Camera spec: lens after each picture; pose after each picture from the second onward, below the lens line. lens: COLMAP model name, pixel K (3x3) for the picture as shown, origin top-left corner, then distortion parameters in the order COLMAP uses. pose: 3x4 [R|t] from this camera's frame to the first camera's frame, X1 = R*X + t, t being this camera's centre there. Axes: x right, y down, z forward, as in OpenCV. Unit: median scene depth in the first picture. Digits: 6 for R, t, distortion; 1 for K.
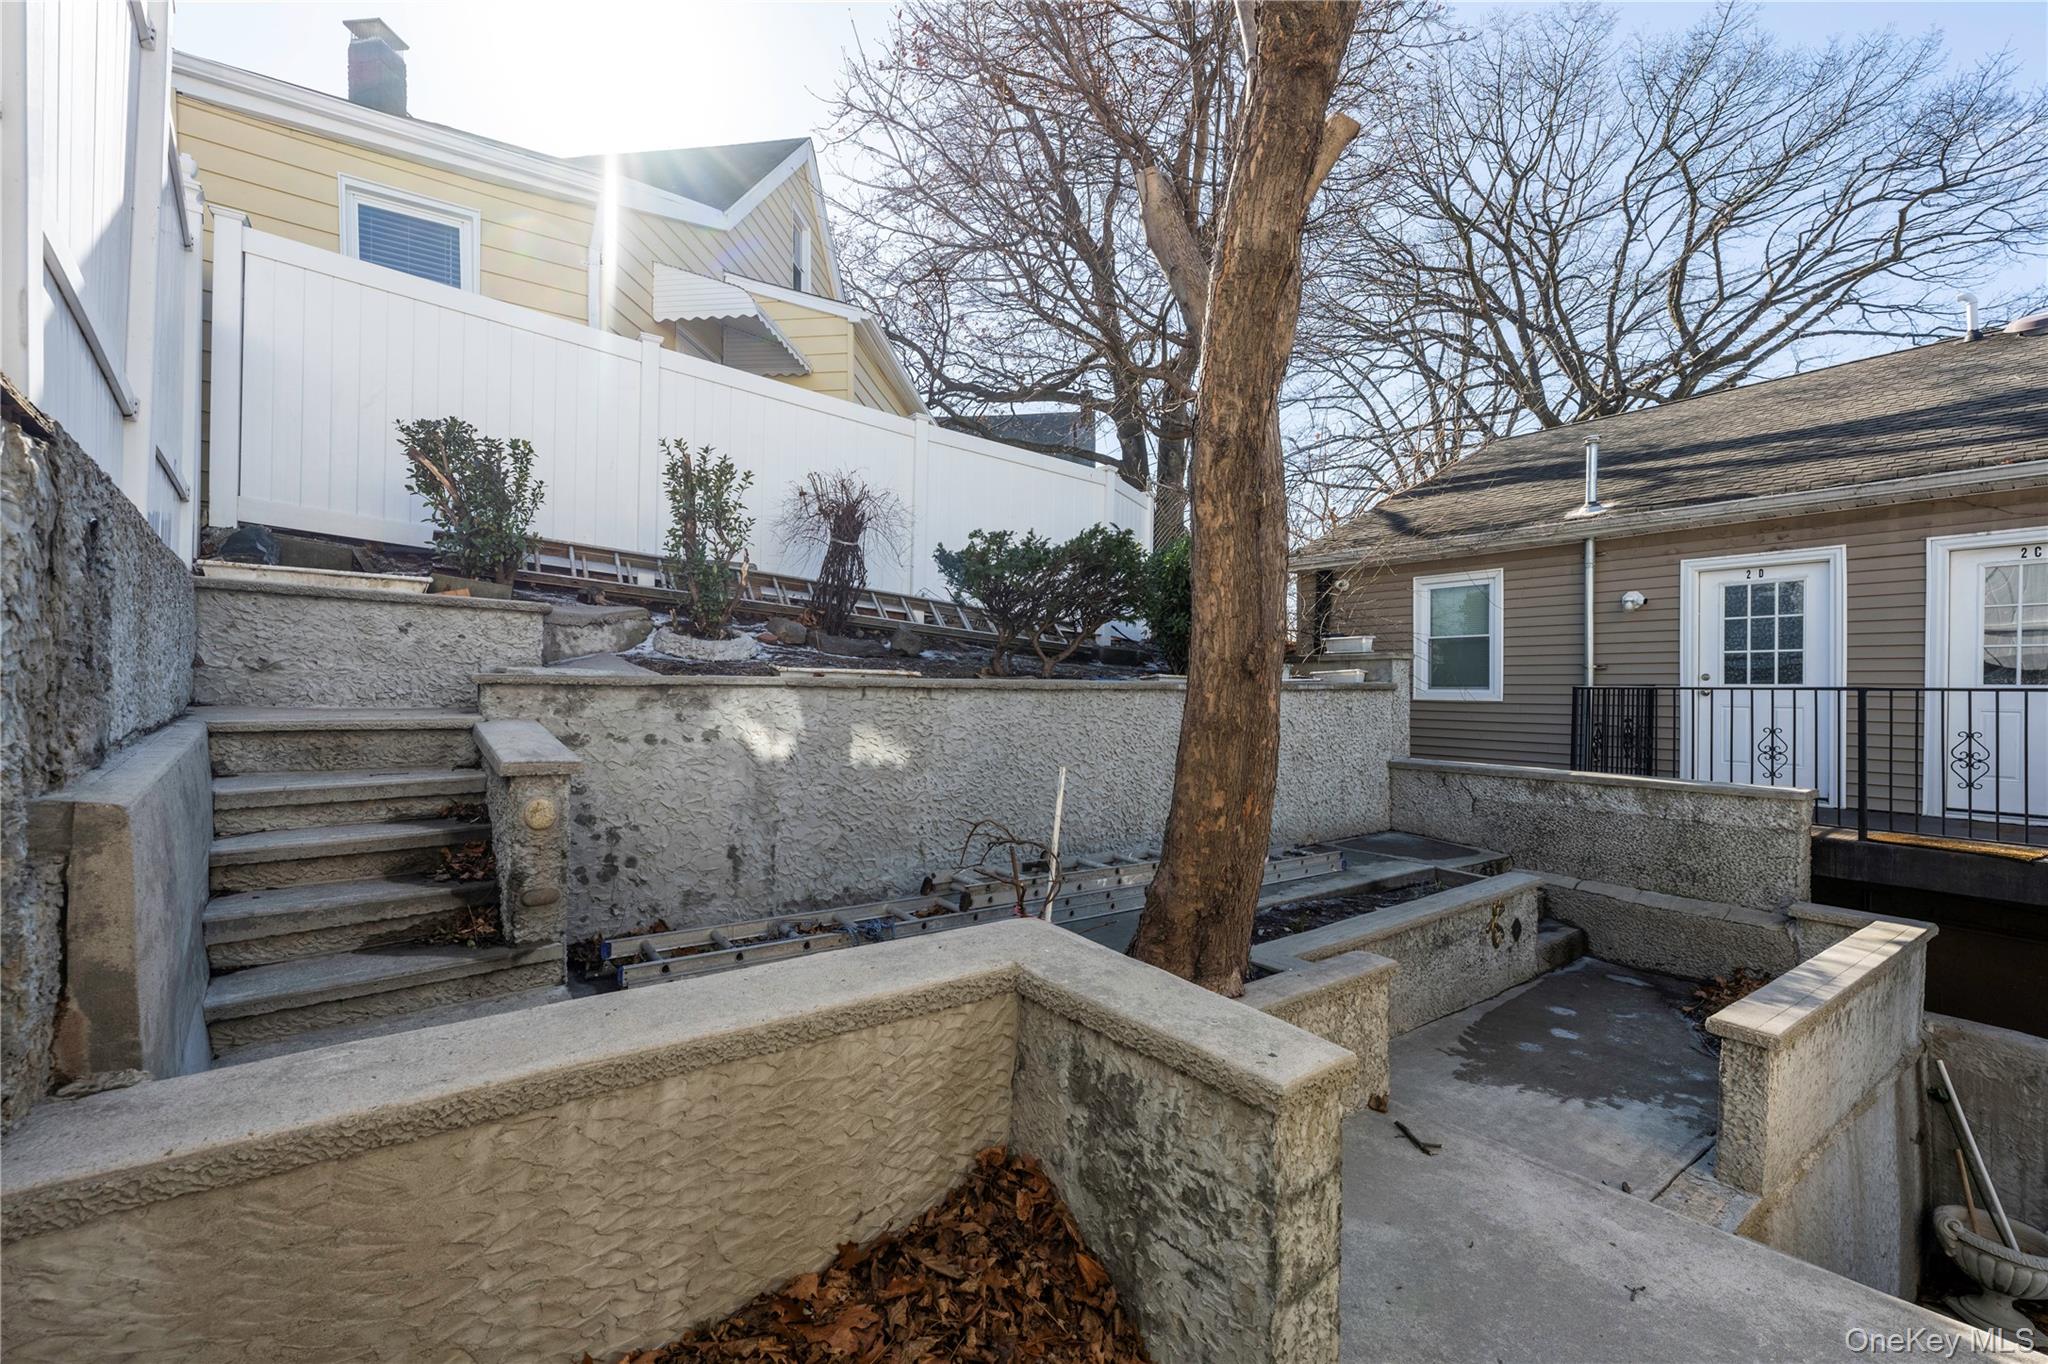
lens RADIAL K [[853.7, 0, 1024.0], [0, 853.7, 682.0], [0, 0, 1]] dist [-0.000312, 0.000124]
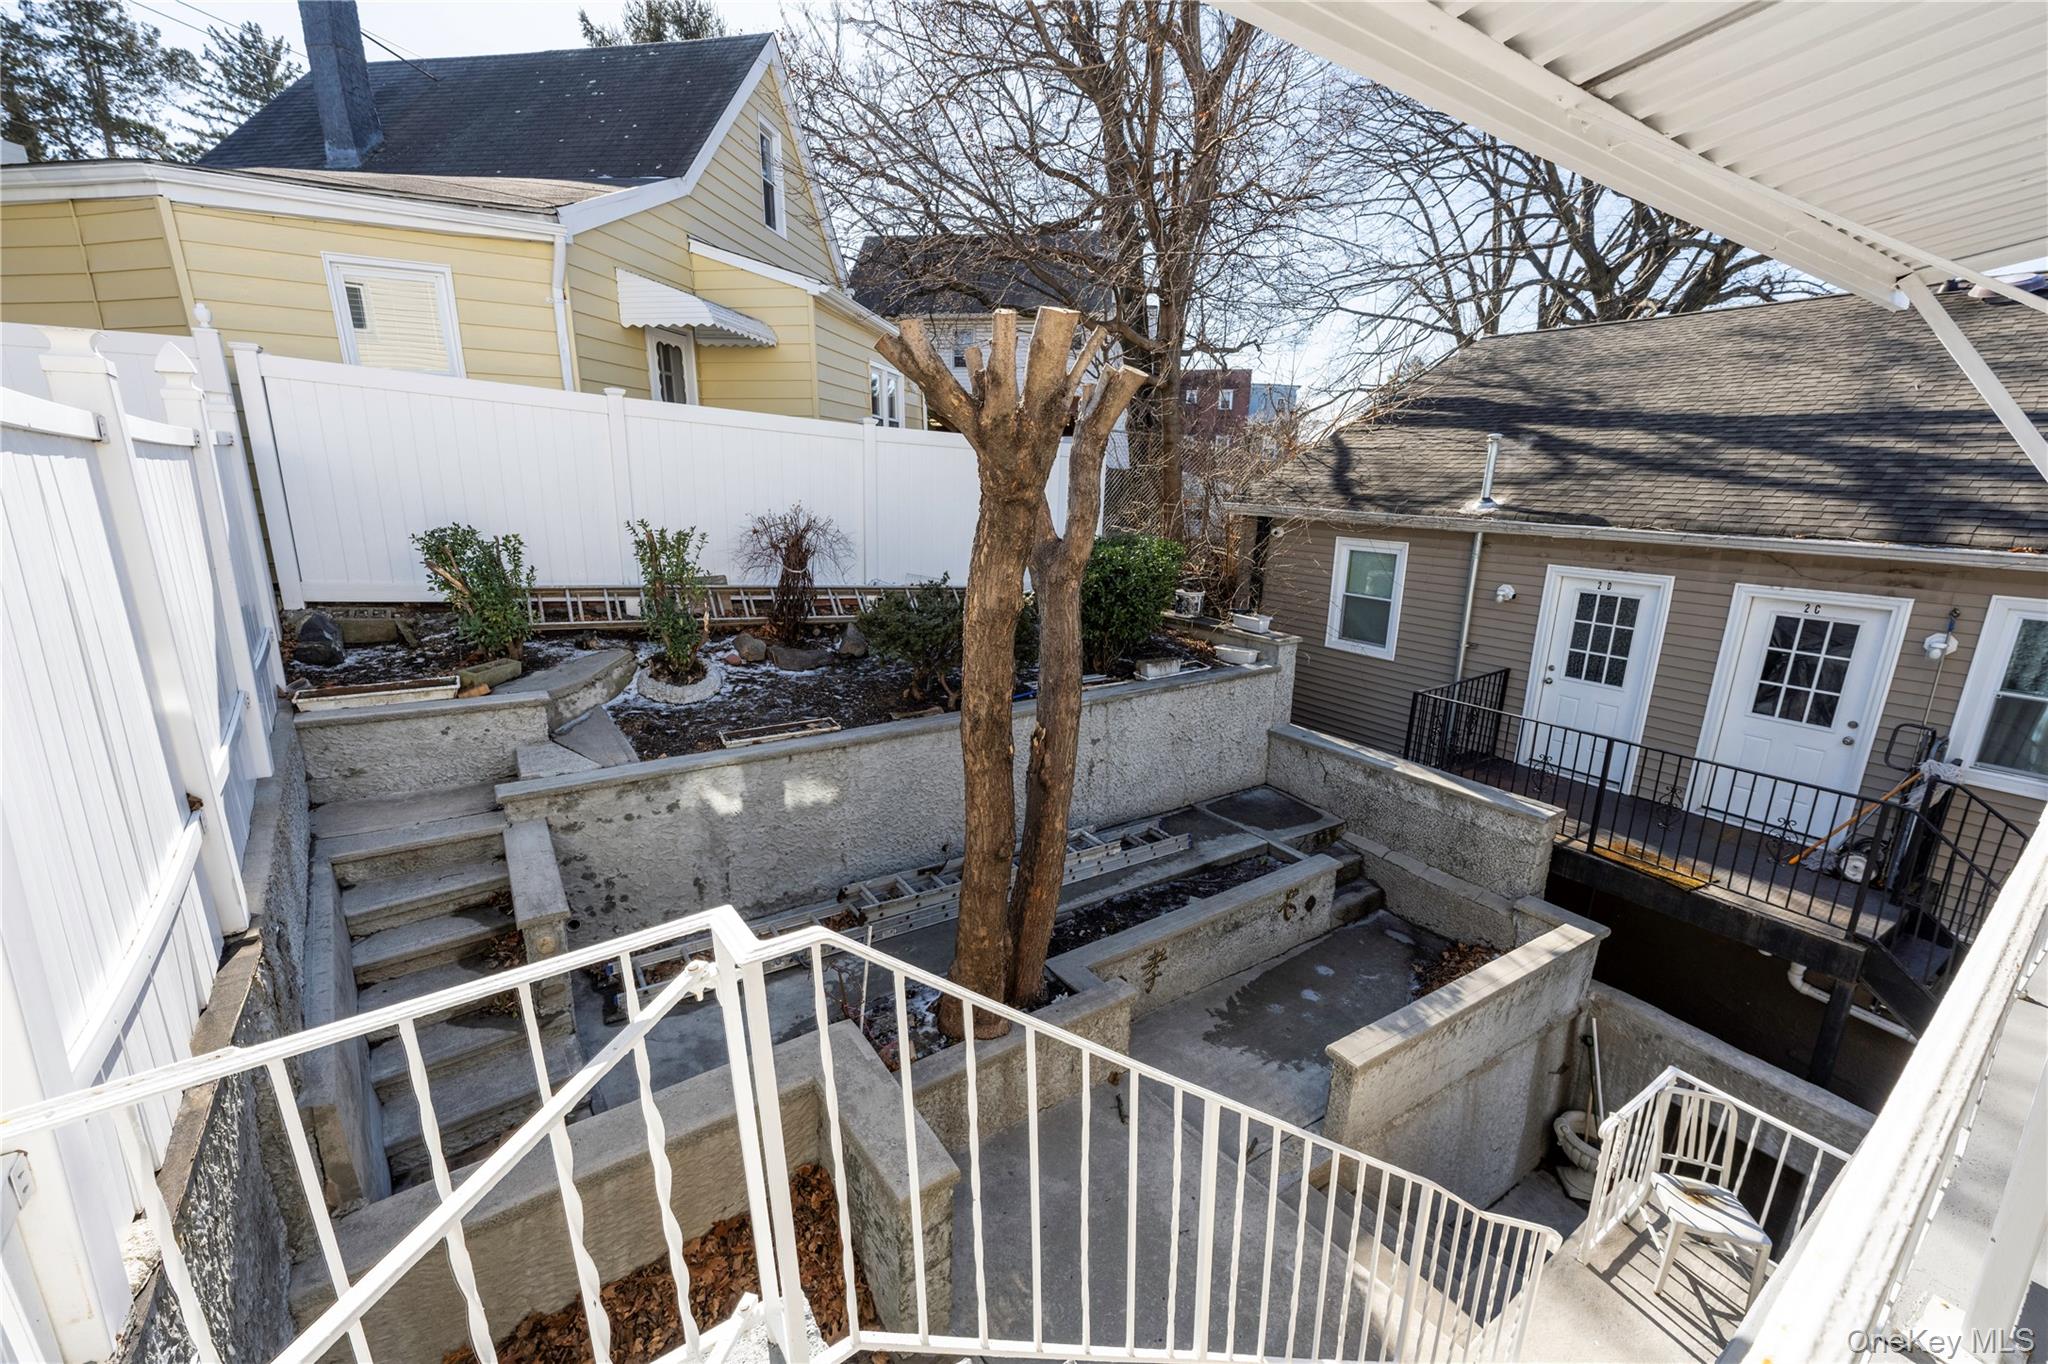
lens RADIAL K [[837.7, 0, 1028.4], [0, 837.7, 688.3], [0, 0, 1]] dist [0.000474, 0.000317]
pose [[0.999006, 0.022667, -0.038386, 0.193785], [-0.012250, 0.967513, 0.252525, -0.359384], [0.042863, -0.251804, 0.966829, -0.181420]]
